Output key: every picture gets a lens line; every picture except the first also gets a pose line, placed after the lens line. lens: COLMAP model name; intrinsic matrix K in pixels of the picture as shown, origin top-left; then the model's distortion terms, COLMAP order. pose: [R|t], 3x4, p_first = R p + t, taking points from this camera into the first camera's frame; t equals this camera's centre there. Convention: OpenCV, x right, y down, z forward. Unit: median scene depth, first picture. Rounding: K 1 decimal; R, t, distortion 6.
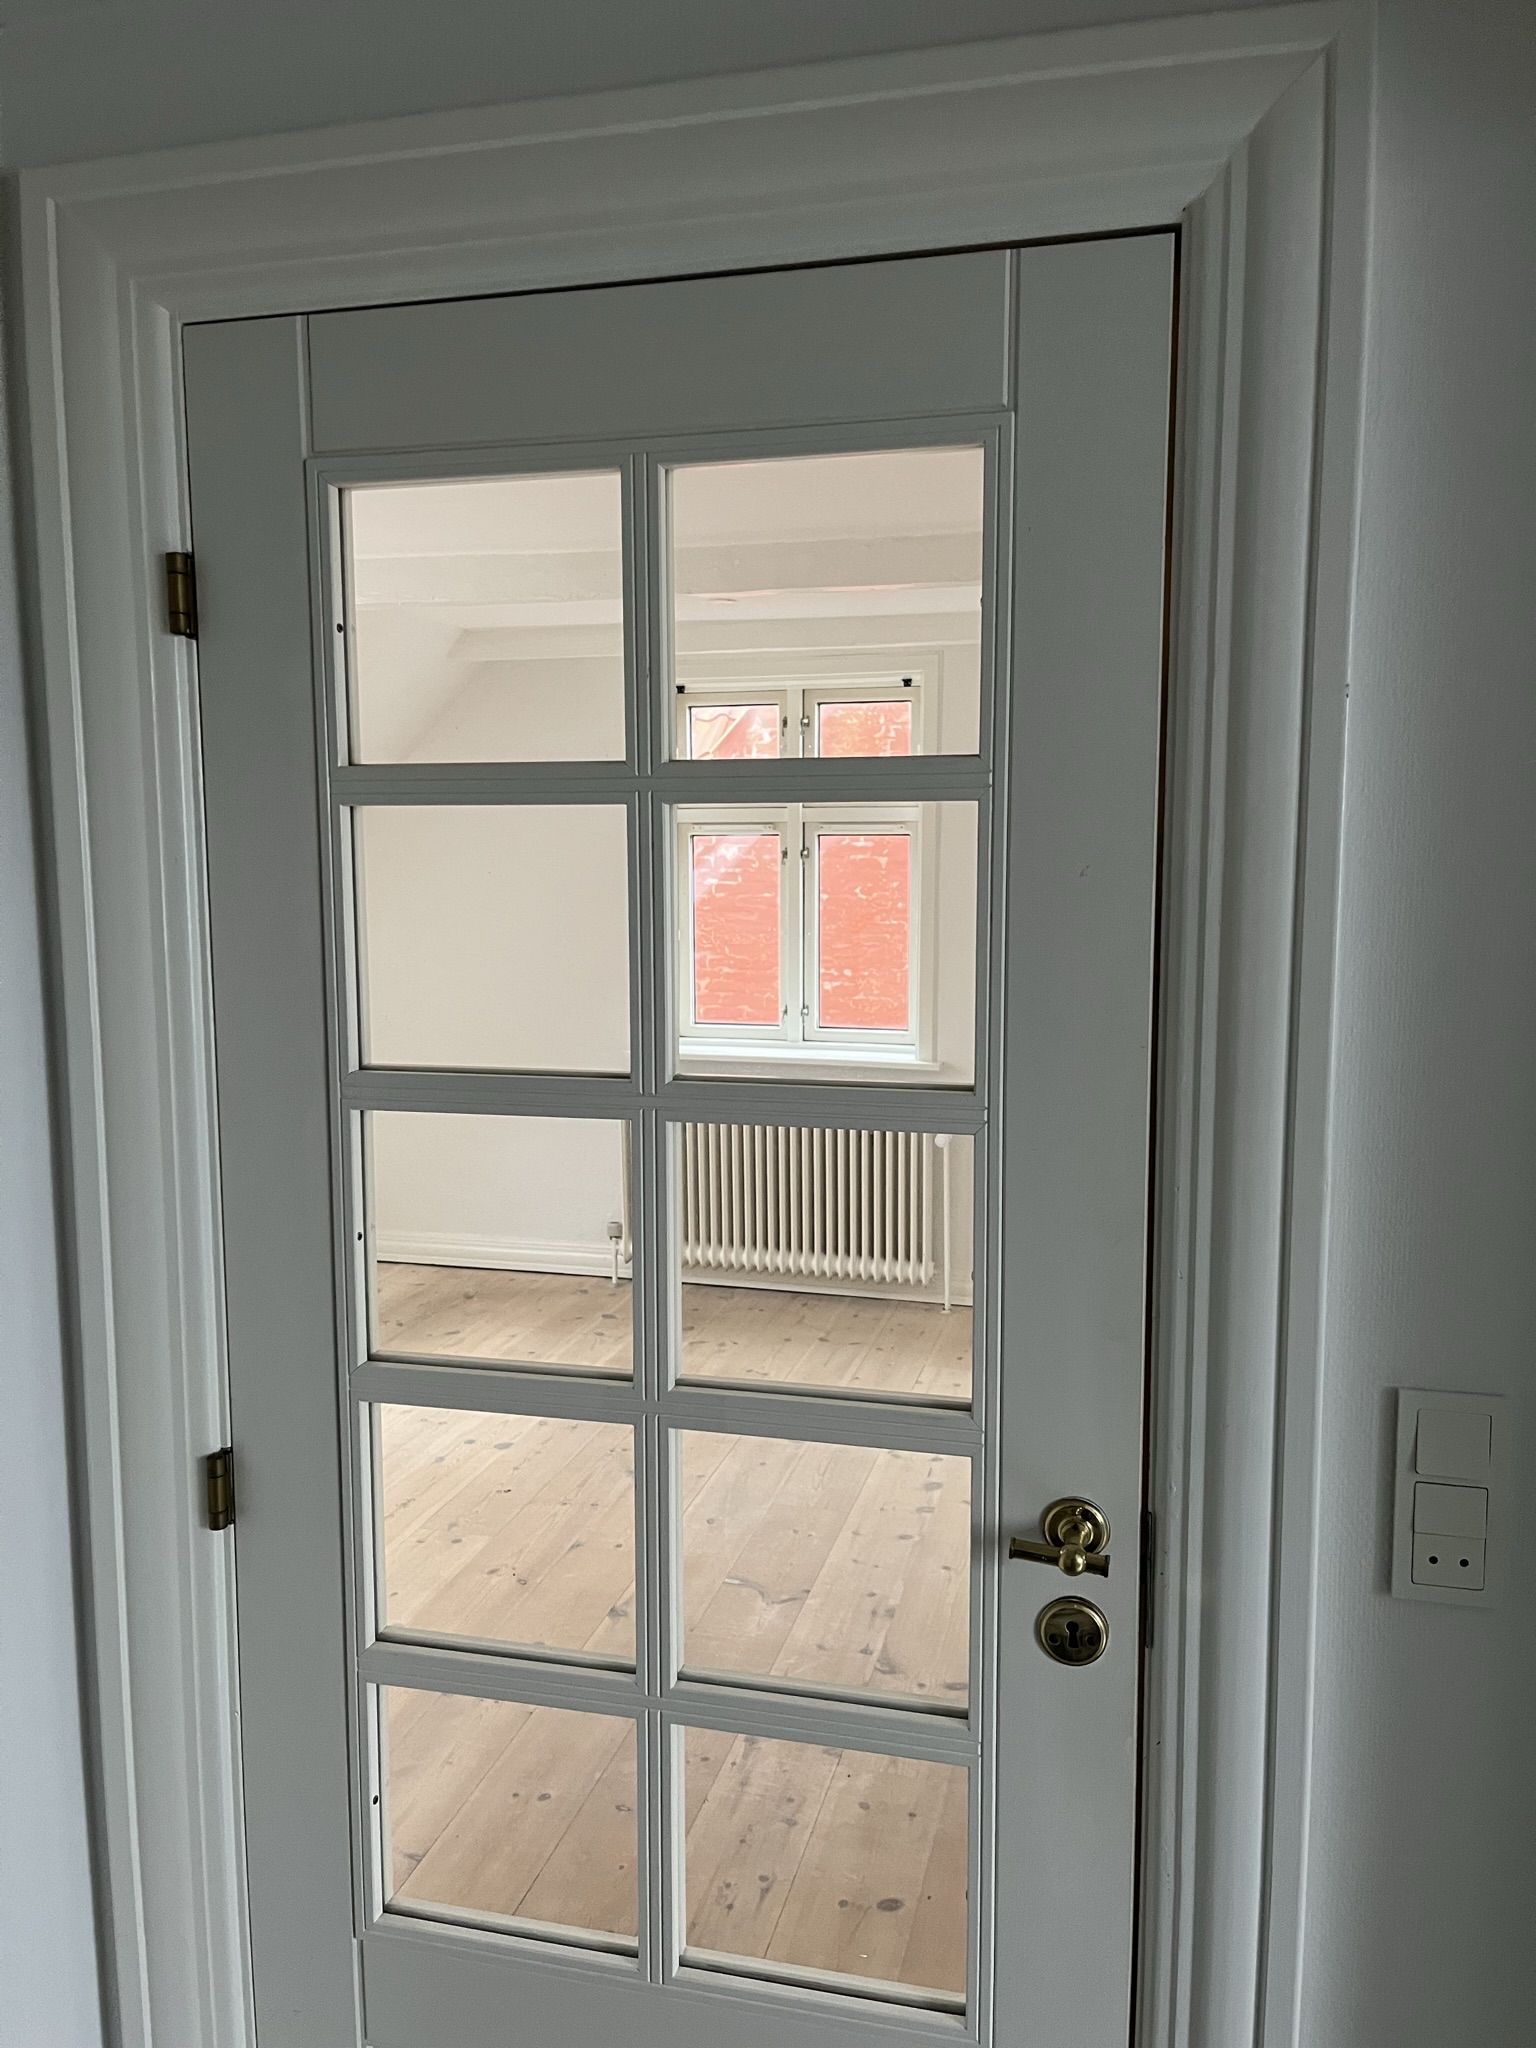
lens RADIAL K [[1555.2, 0, 759.2], [0, 1555.2, 1016.3], [0, 0, 1]] dist [0.053890, -0.067367]
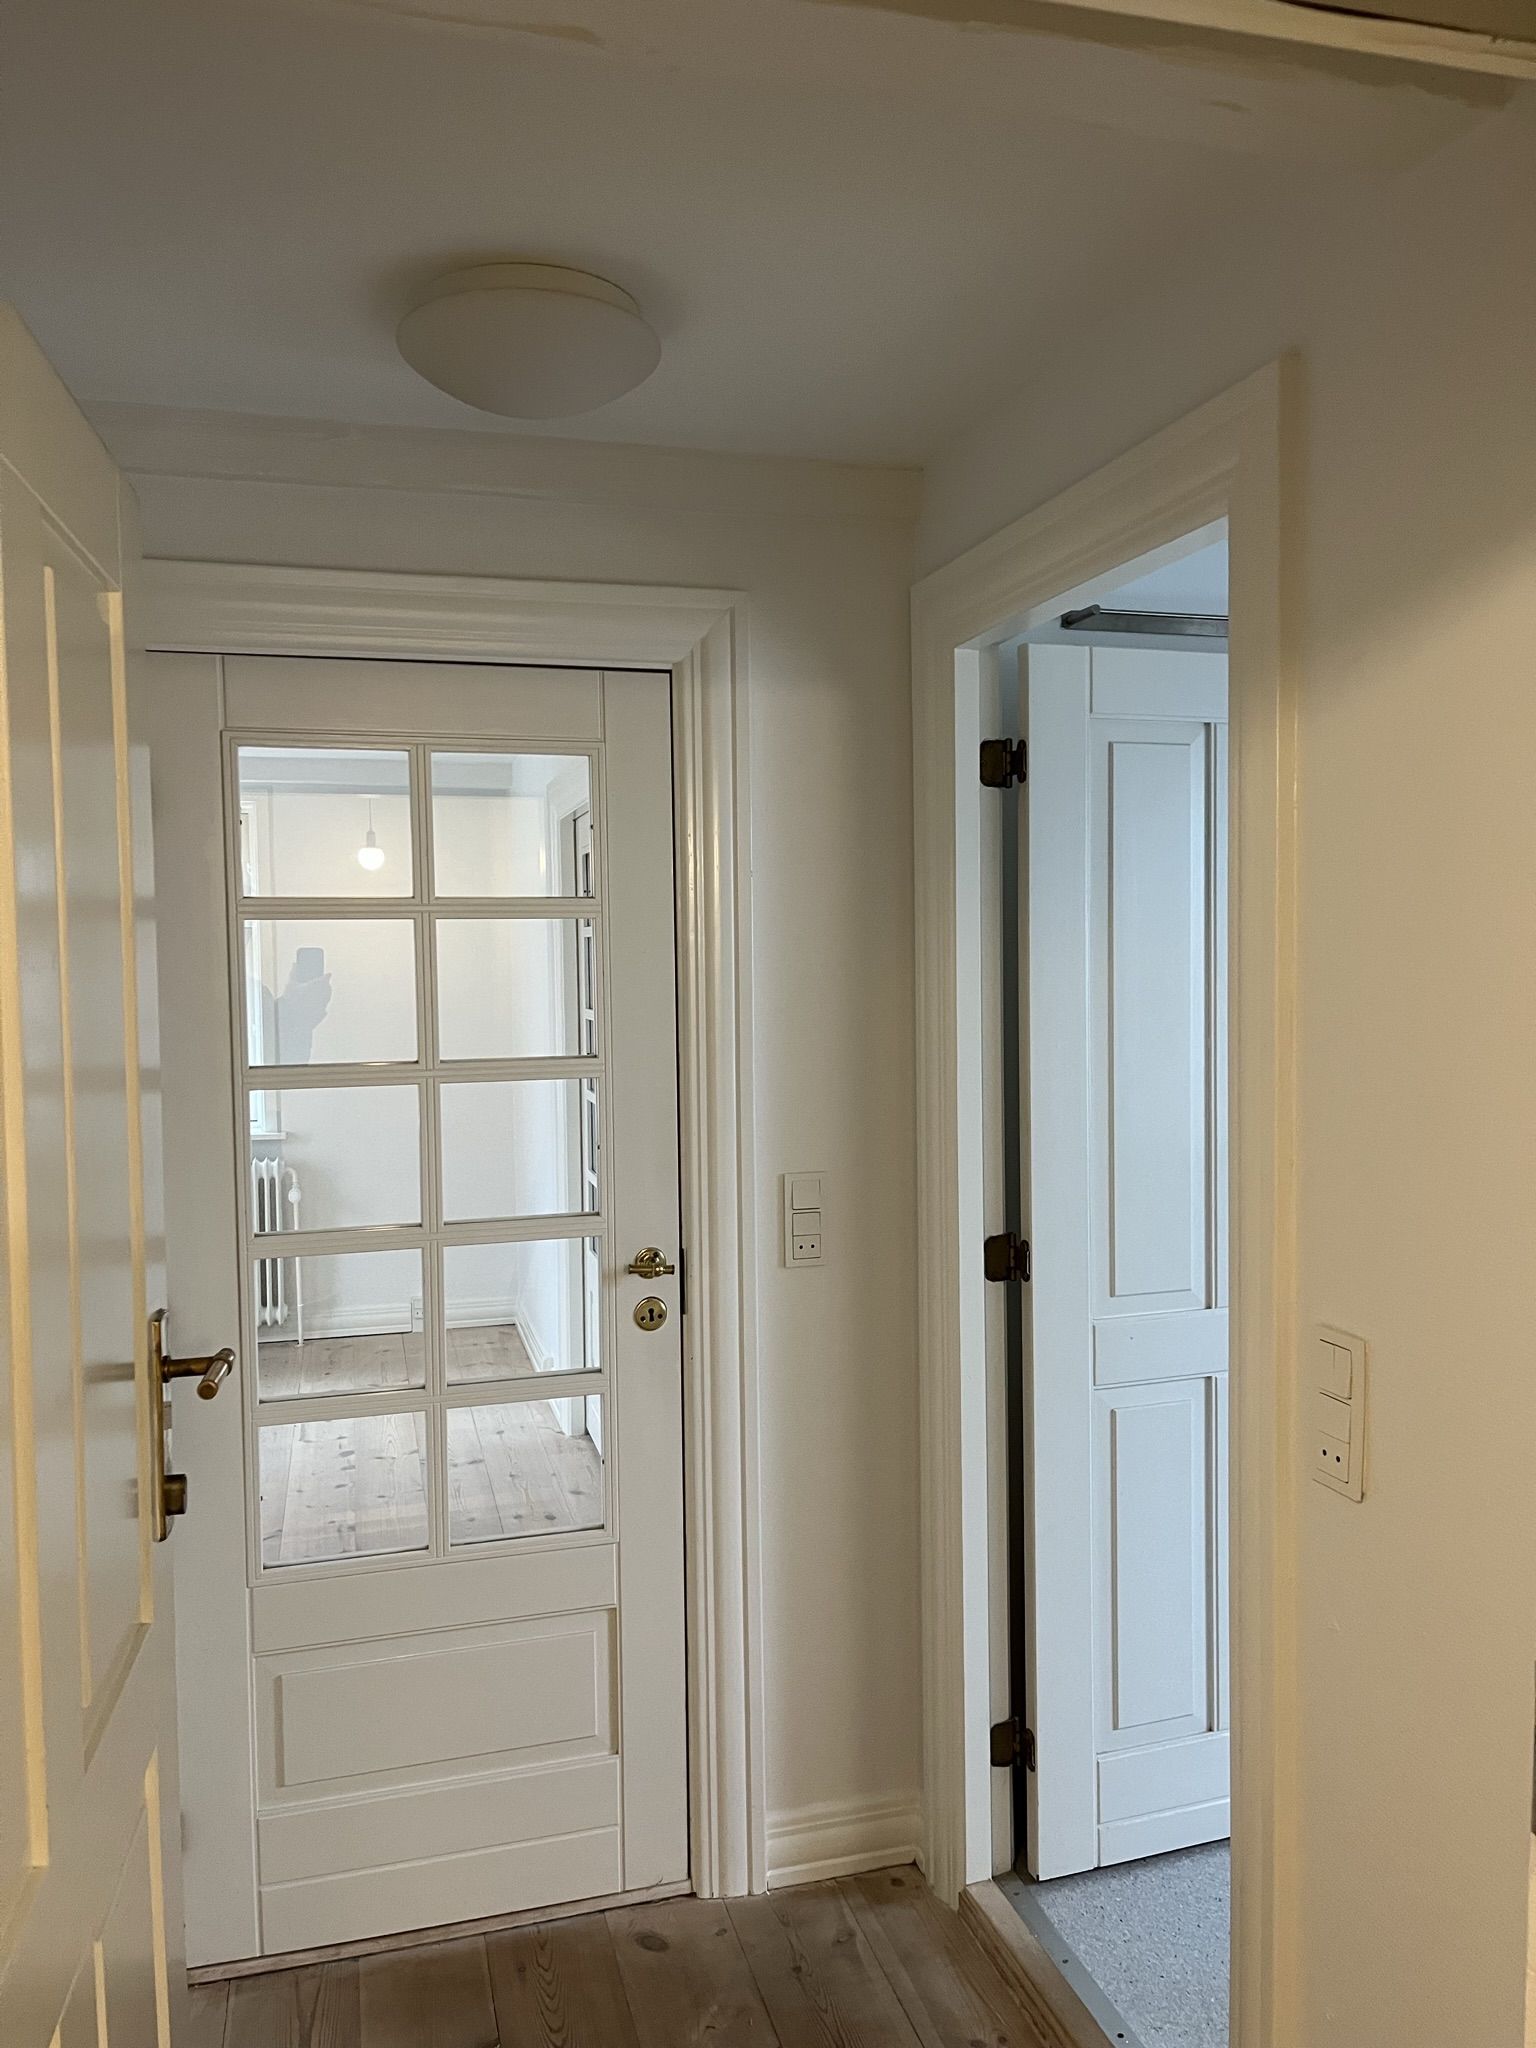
lens RADIAL K [[1555.2, 0, 767.0], [0, 1555.2, 1027.1], [0, 0, 1]] dist [0.053890, -0.067367]
pose [[0.855973, -0.035296, 0.515814, -0.705074], [0.070734, 0.996281, -0.049207, 0.121974], [-0.512159, 0.078605, 0.855286, -0.858548]]
